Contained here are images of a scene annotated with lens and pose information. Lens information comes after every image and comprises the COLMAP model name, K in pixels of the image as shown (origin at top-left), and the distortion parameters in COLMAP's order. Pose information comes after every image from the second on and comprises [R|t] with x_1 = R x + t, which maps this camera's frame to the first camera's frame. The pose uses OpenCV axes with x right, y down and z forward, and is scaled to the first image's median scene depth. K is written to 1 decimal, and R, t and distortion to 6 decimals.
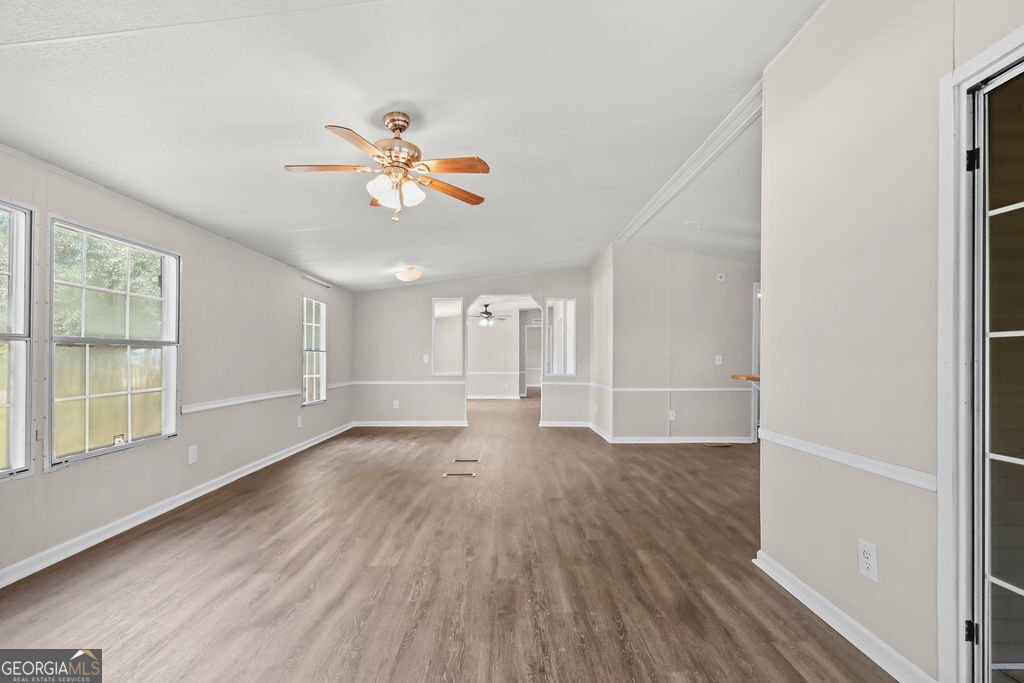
lens RADIAL K [[478.4, 0, 511.7], [0, 478.4, 349.9], [0, 0, 1]] dist [-0.001694, -0.000335]
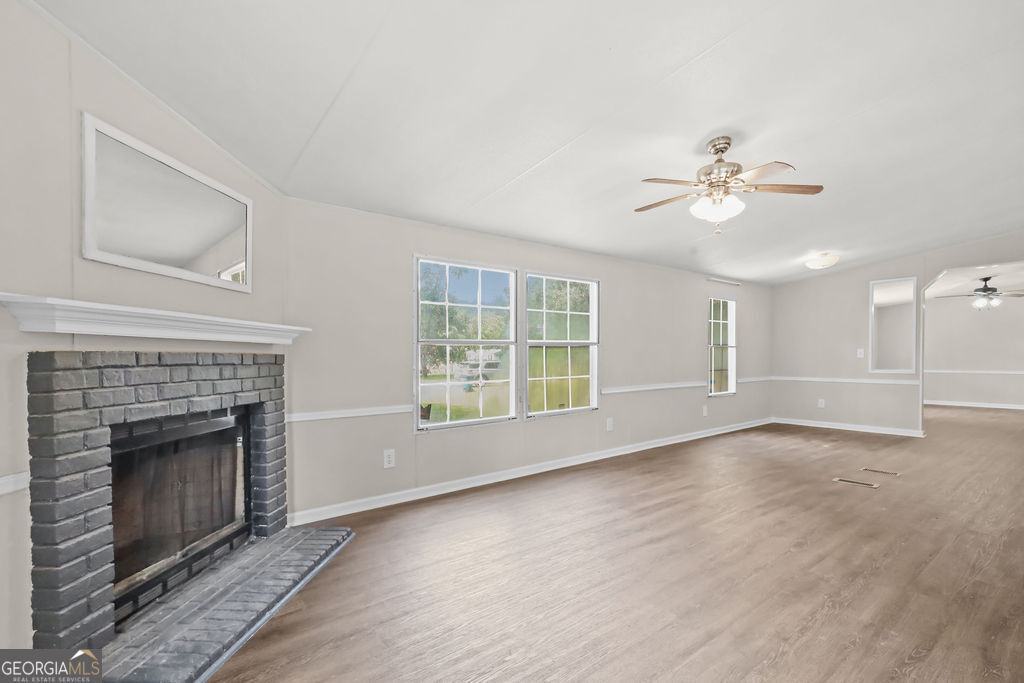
lens RADIAL K [[478.4, 0, 511.7], [0, 478.4, 349.9], [0, 0, 1]] dist [-0.001694, -0.000335]
pose [[0.619495, -0.012422, -0.784902, 0.165217], [0.020927, 0.999781, 0.000695, -0.001385], [0.784721, -0.016856, 0.619619, -0.047456]]
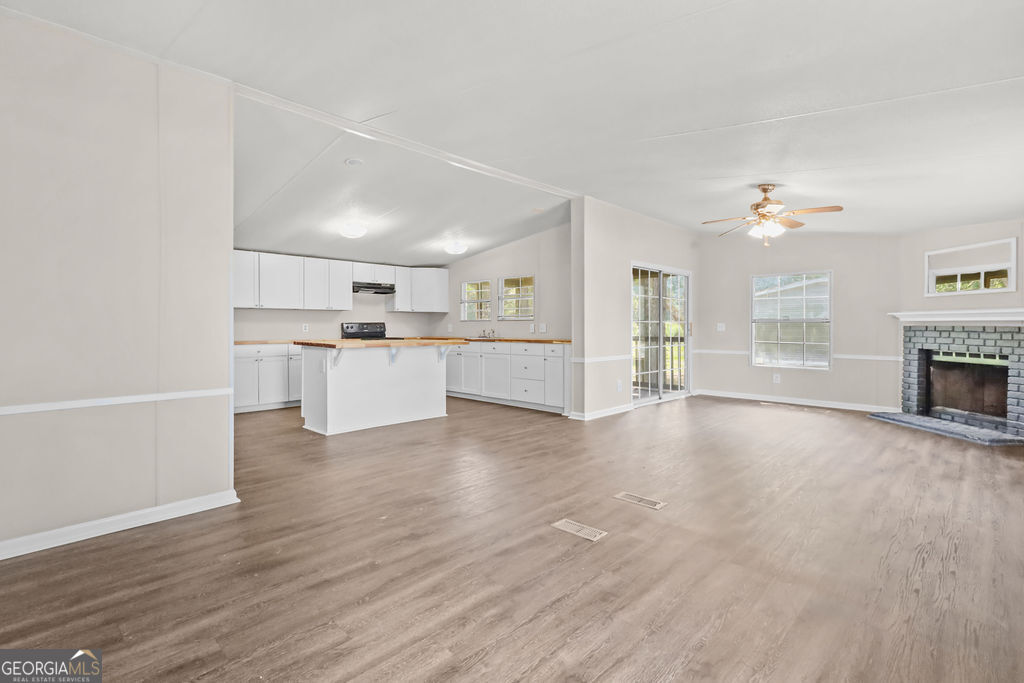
lens RADIAL K [[473.7, 0, 511.5], [0, 473.7, 329.9], [0, 0, 1]] dist [-0.000455, -0.000073]
pose [[-0.694235, -0.005989, 0.719724, -0.405315], [-0.015757, 0.999852, -0.006878, 0.024865], [-0.719576, -0.016116, -0.694226, 1.350015]]
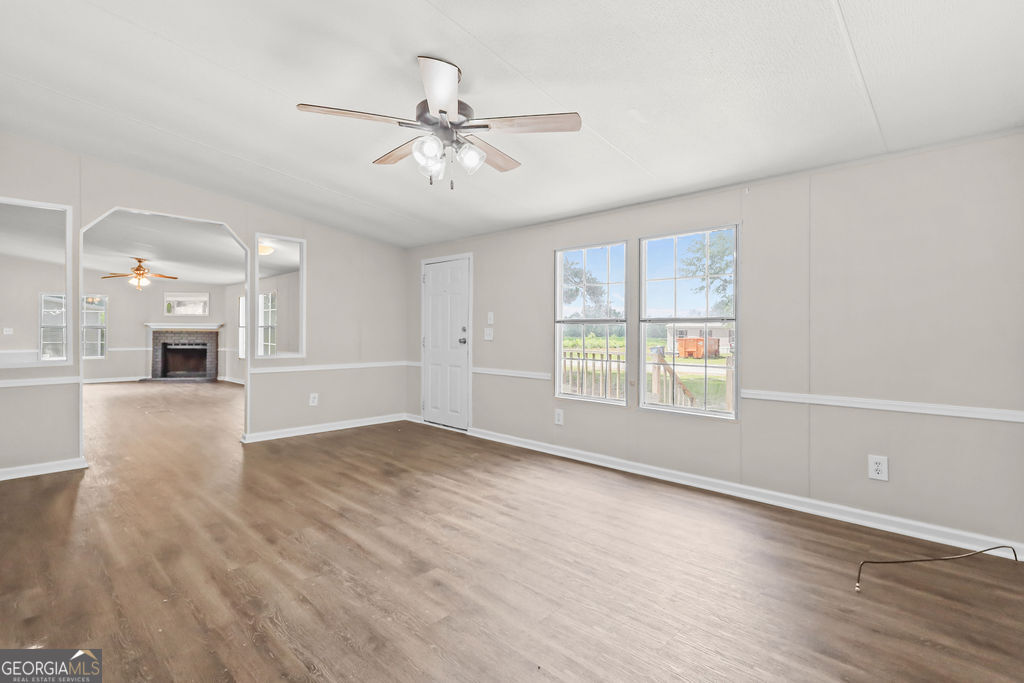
lens RADIAL K [[478.4, 0, 511.7], [0, 478.4, 349.9], [0, 0, 1]] dist [-0.001694, -0.000335]
pose [[-0.693001, 0.026989, -0.720431, 0.160416], [0.011857, 0.999591, 0.026041, 0.040515], [0.720839, 0.009505, -0.693038, 2.448723]]
